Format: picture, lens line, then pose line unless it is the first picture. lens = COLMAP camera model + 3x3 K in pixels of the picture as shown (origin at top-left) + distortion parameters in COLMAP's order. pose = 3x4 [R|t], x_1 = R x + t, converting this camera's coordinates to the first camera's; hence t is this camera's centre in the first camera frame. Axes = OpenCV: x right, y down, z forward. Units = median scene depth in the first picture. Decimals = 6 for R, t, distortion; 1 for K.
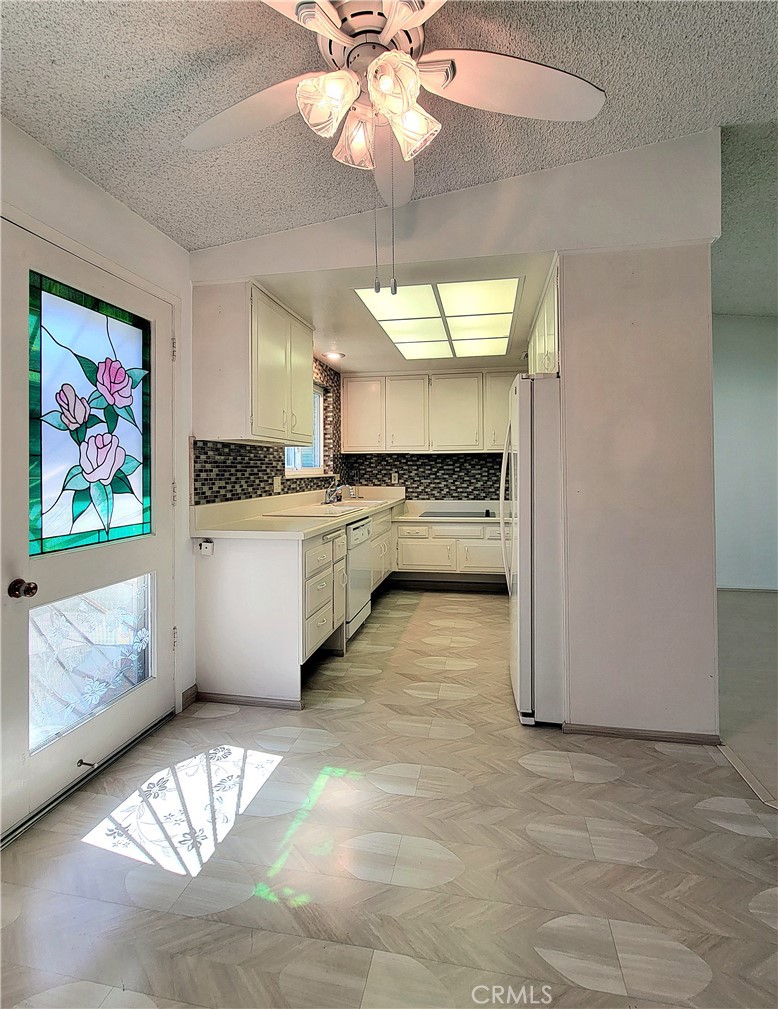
lens RADIAL K [[491.8, 0, 403.4], [0, 491.8, 467.1], [0, 0, 1]] dist [-0.005076, 0.000108]
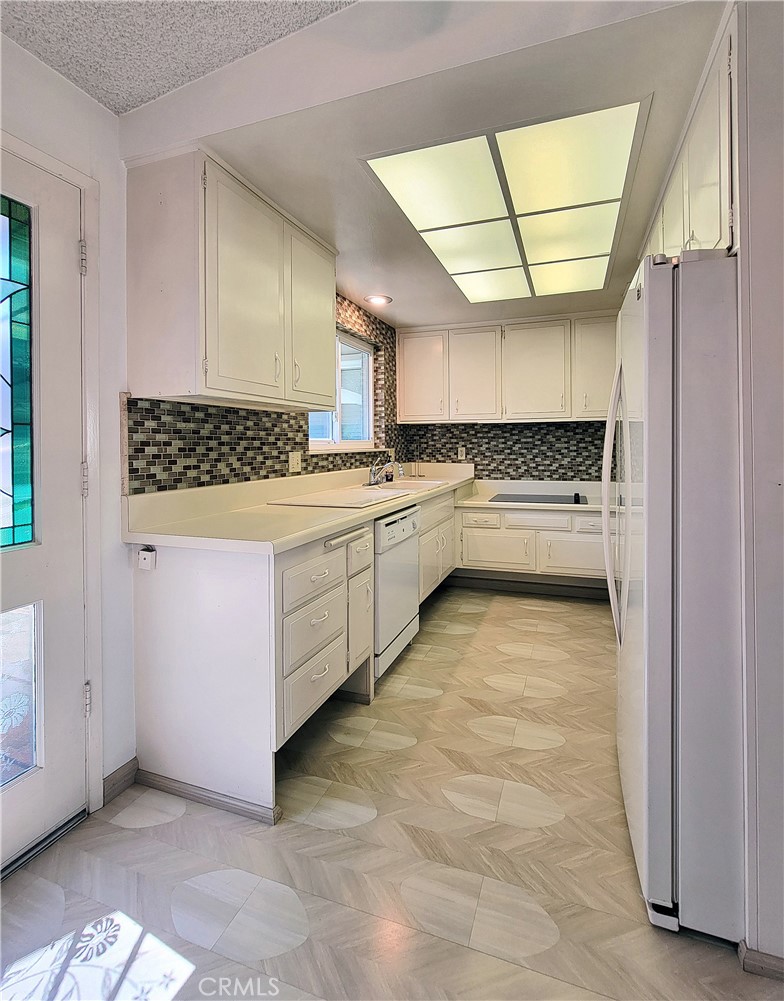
lens RADIAL K [[465.0, 0, 421.1], [0, 465.0, 445.7], [0, 0, 1]] dist [-0.008219, 0.001694]
pose [[0.989224, -0.000699, -0.146410, 0.058455], [0.001987, 0.999961, 0.008650, 0.005206], [0.146398, -0.008848, 0.989186, 0.401817]]
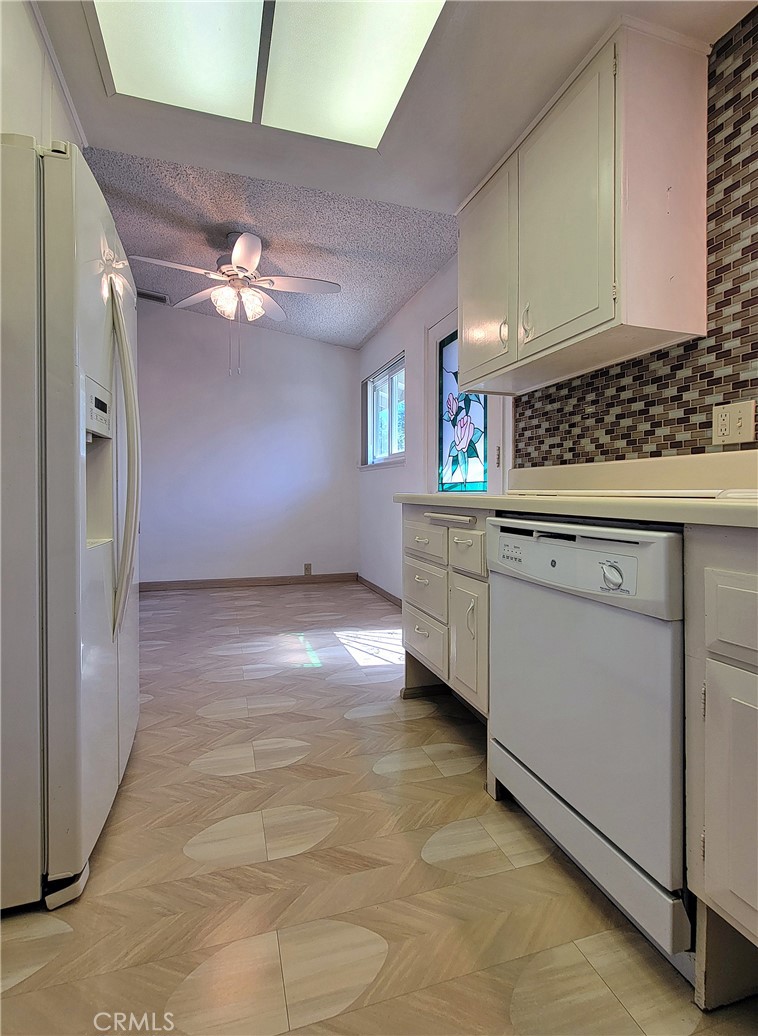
lens RADIAL K [[480.5, 0, 359.5], [0, 480.5, 492.8], [0, 0, 1]] dist [0.017835, -0.000505]
pose [[-0.895691, 0.000613, -0.444677, 0.220787], [0.001171, 0.999999, -0.000980, 0.116043], [0.444676, -0.001399, -0.895690, 1.569245]]
